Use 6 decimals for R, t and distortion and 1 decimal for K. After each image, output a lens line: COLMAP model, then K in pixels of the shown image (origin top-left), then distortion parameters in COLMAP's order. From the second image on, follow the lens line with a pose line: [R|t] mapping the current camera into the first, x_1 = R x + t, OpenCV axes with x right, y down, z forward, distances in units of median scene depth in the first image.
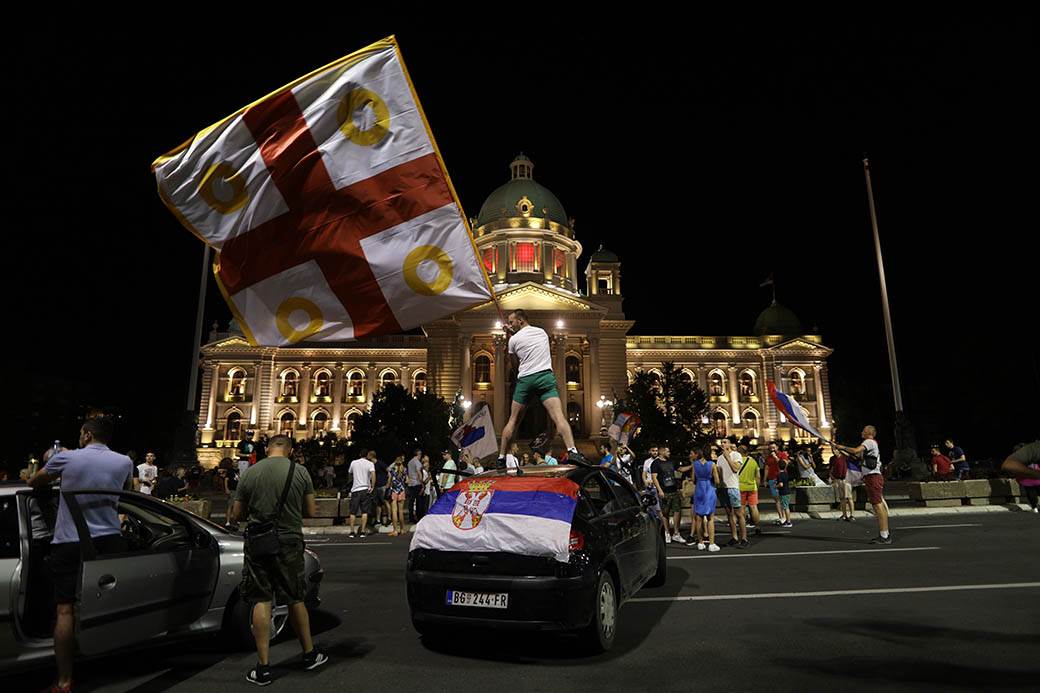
lens RADIAL K [[599.0, 0, 523.5], [0, 599.0, 348.2], [0, 0, 1]] dist [-0.020338, -0.002296]
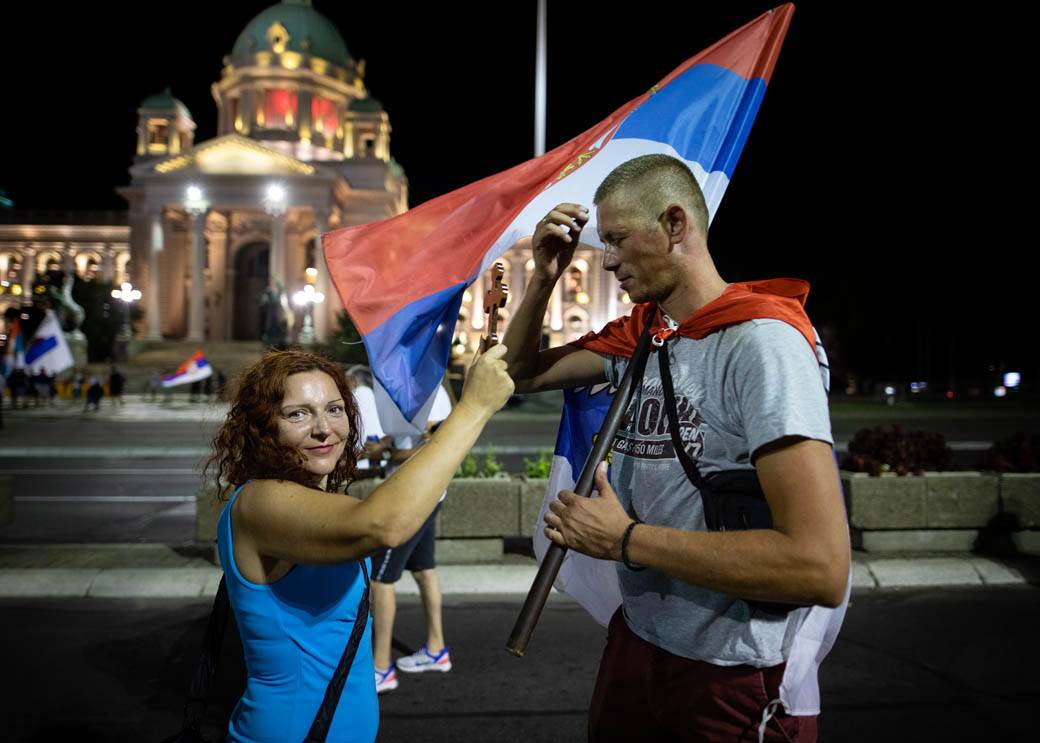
lens RADIAL K [[654.3, 0, 487.9], [0, 654.3, 373.9], [0, 0, 1]] dist [-0.003294, -0.001231]
pose [[0.999584, 0.018577, -0.022042, 0.298039], [-0.013916, 0.980628, 0.195385, 0.015754], [0.025245, -0.194997, 0.980479, 0.115141]]
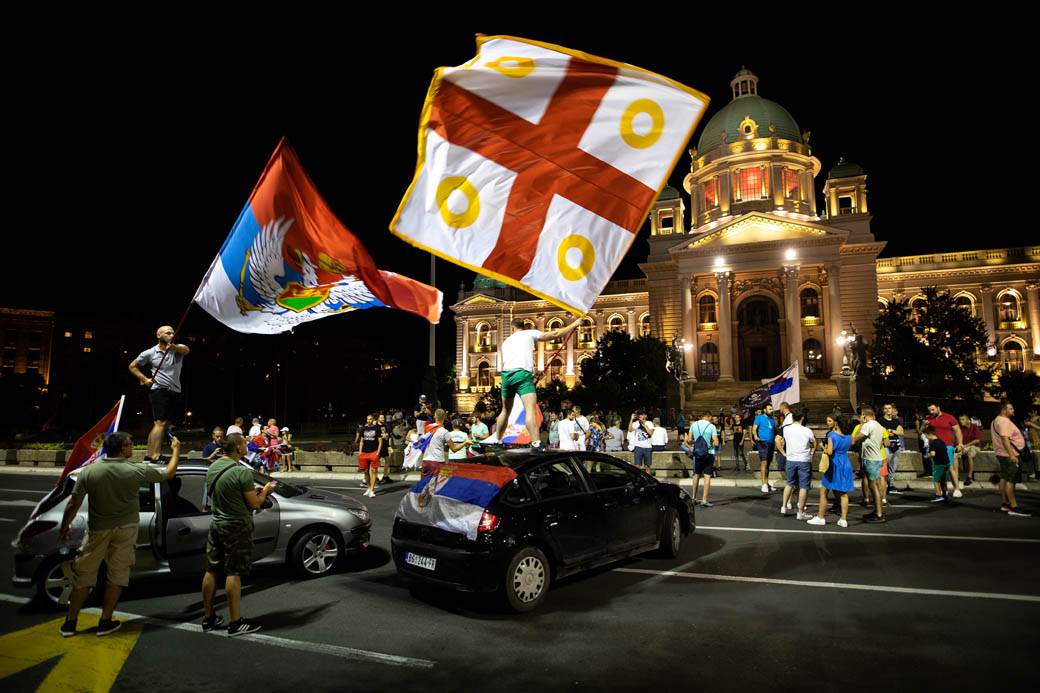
lens RADIAL K [[599.0, 0, 523.5], [0, 599.0, 348.2], [0, 0, 1]] dist [-0.020338, -0.002296]
pose [[0.916389, -0.041611, -0.398121, 0.036754], [0.081825, 0.993054, 0.084552, -0.007263], [0.391838, -0.110059, 0.913428, -0.002751]]
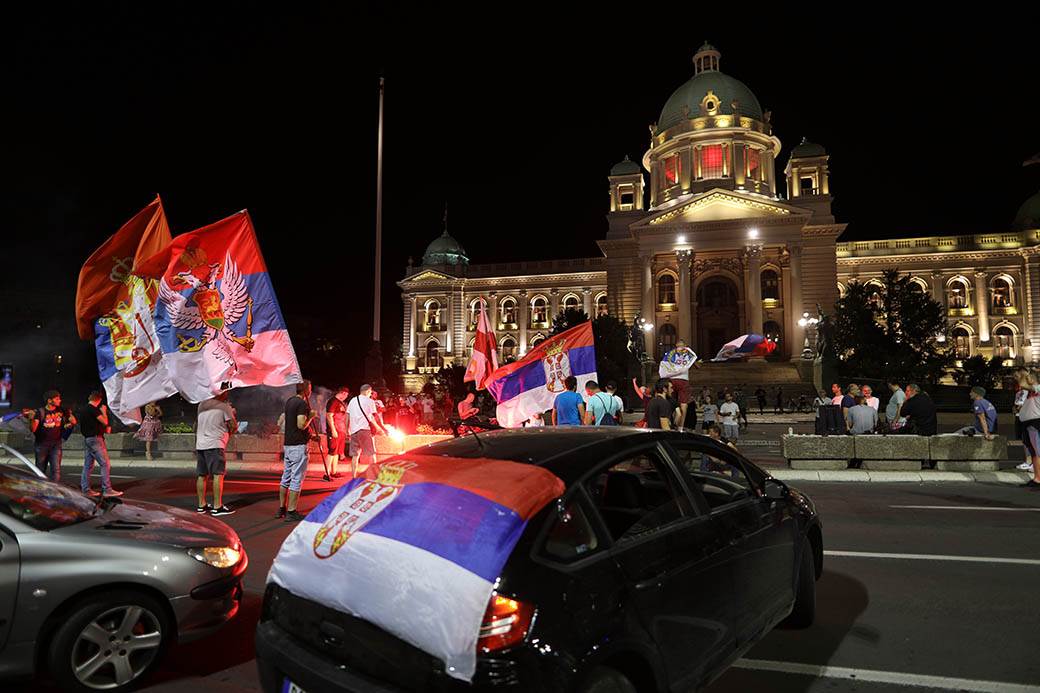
lens RADIAL K [[599.0, 0, 523.5], [0, 599.0, 348.2], [0, 0, 1]] dist [-0.020338, -0.002296]
pose [[0.948006, -0.018357, -0.317722, 0.013525], [0.058302, 0.991457, 0.116677, 0.003932], [0.312866, -0.129134, 0.940978, 0.034714]]
